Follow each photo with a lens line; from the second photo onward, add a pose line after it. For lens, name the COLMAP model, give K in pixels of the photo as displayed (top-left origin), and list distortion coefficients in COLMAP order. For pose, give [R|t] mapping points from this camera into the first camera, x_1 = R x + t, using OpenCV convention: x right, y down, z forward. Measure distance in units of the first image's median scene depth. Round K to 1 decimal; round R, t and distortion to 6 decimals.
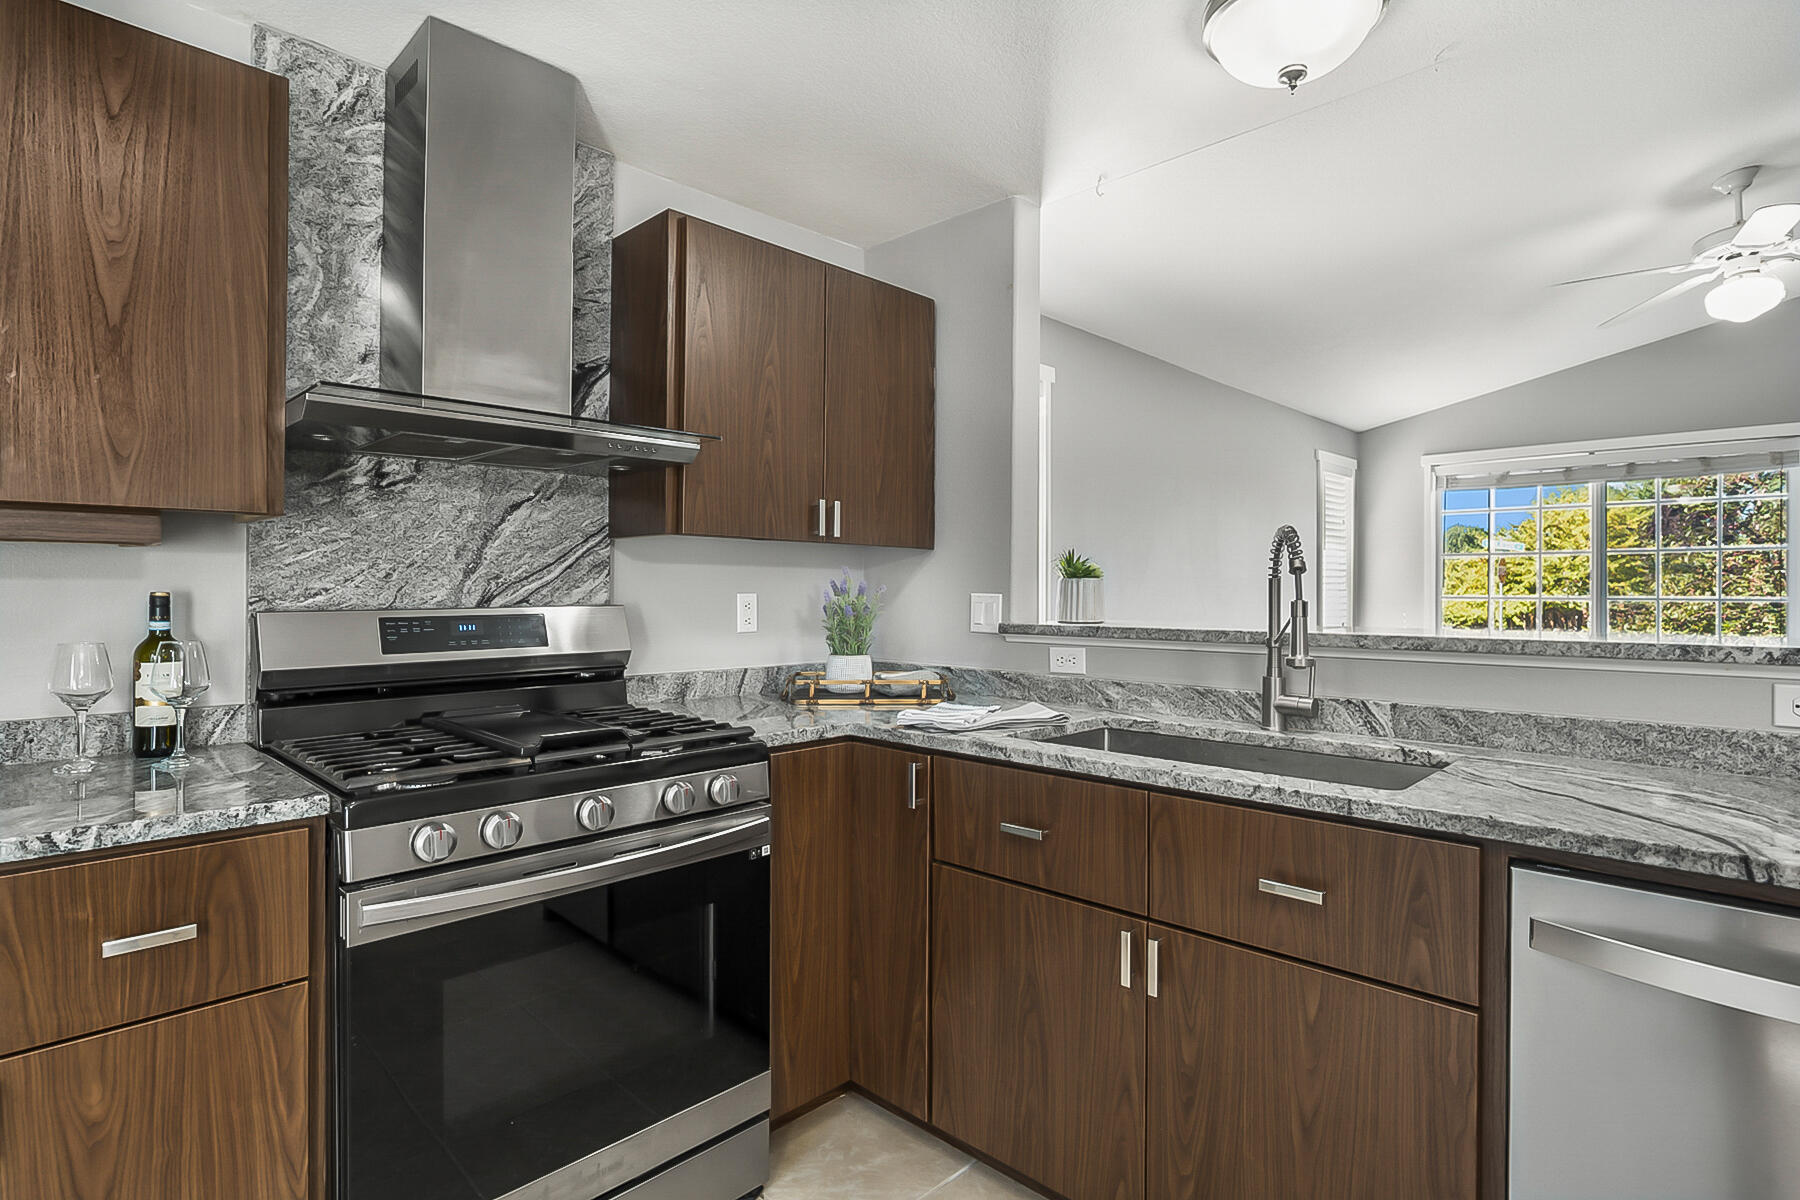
lens RADIAL K [[910.8, 0, 888.7], [0, 910.8, 589.6], [0, 0, 1]] dist [-0.013039, 0.000082]
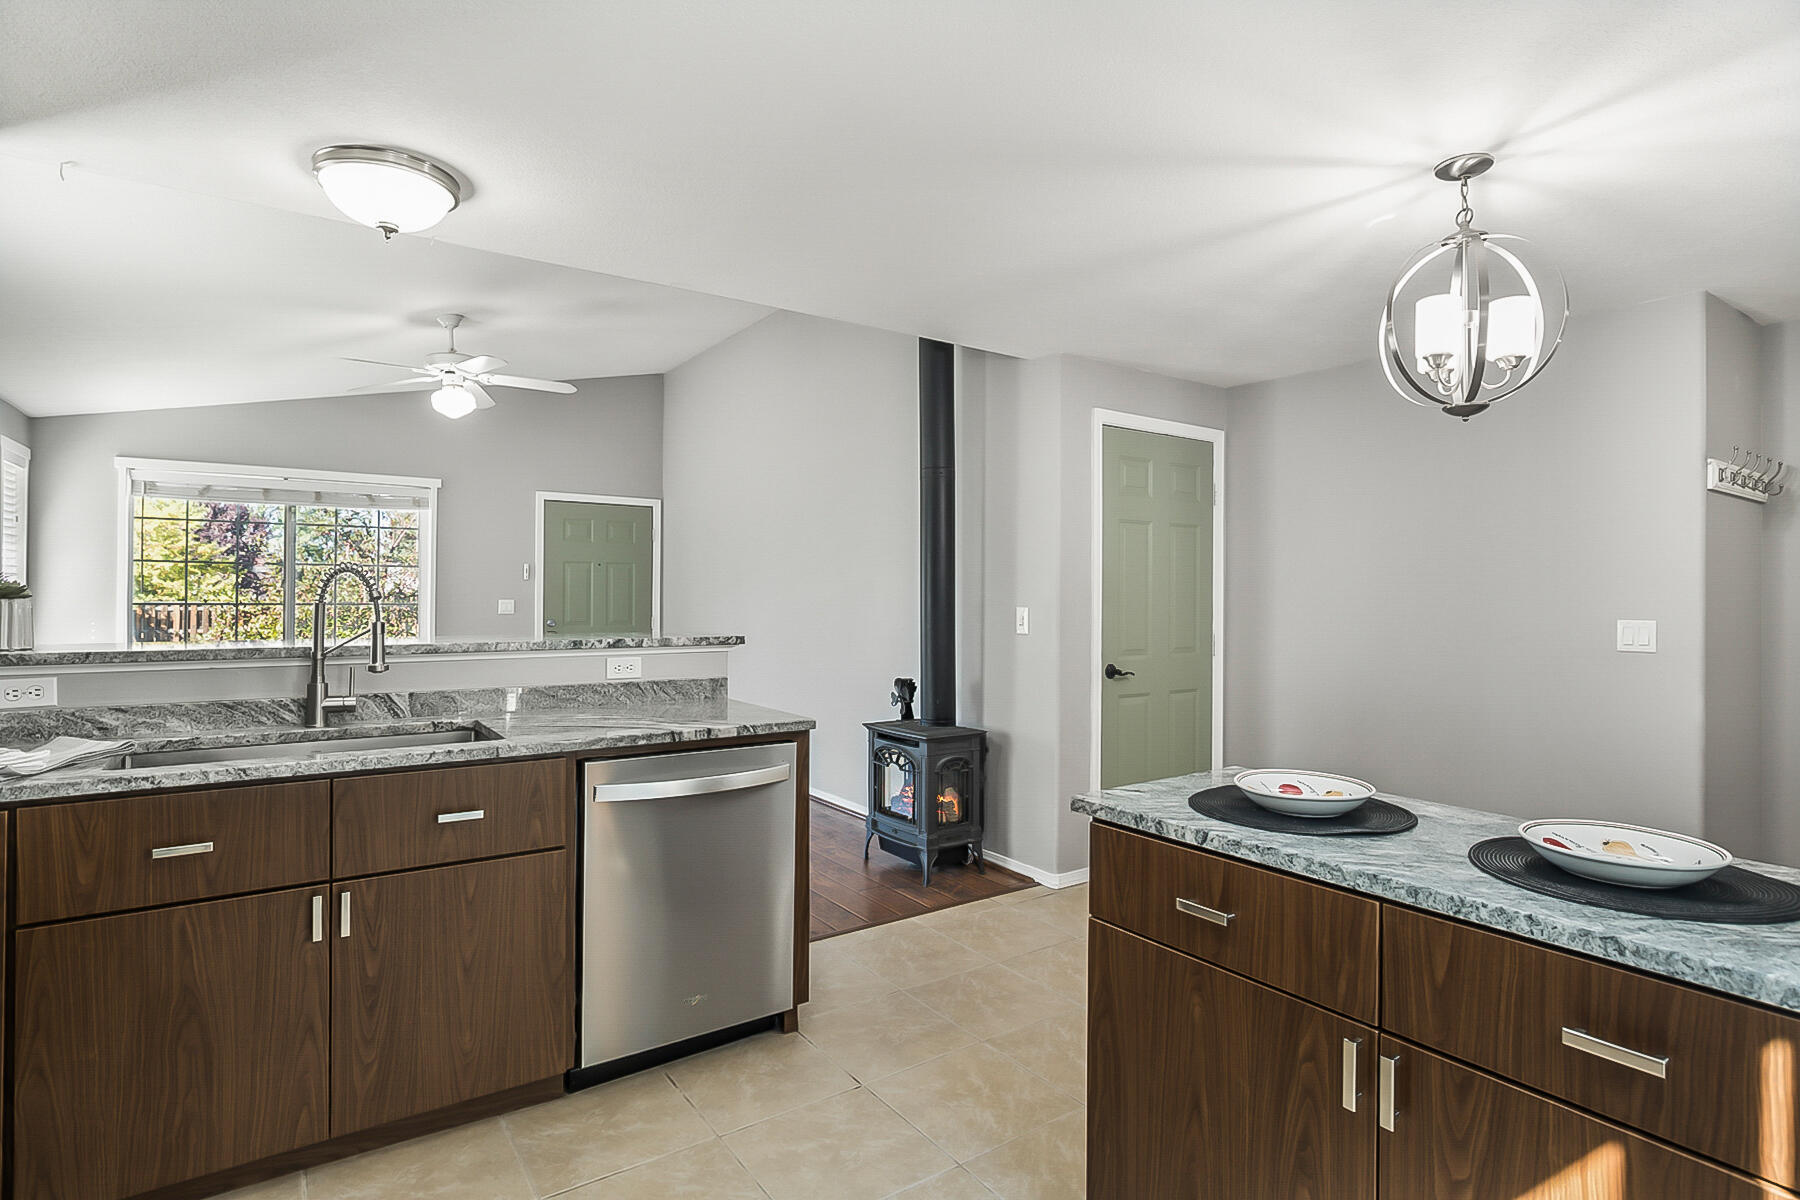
lens RADIAL K [[919.0, 0, 893.5], [0, 919.0, 592.6], [0, 0, 1]] dist [-0.001798, 0.000538]
pose [[0.195915, -0.000910, 0.980620, -0.721609], [-0.007119, 0.999972, 0.002350, -0.039277], [-0.980595, -0.007442, 0.195903, -0.004871]]
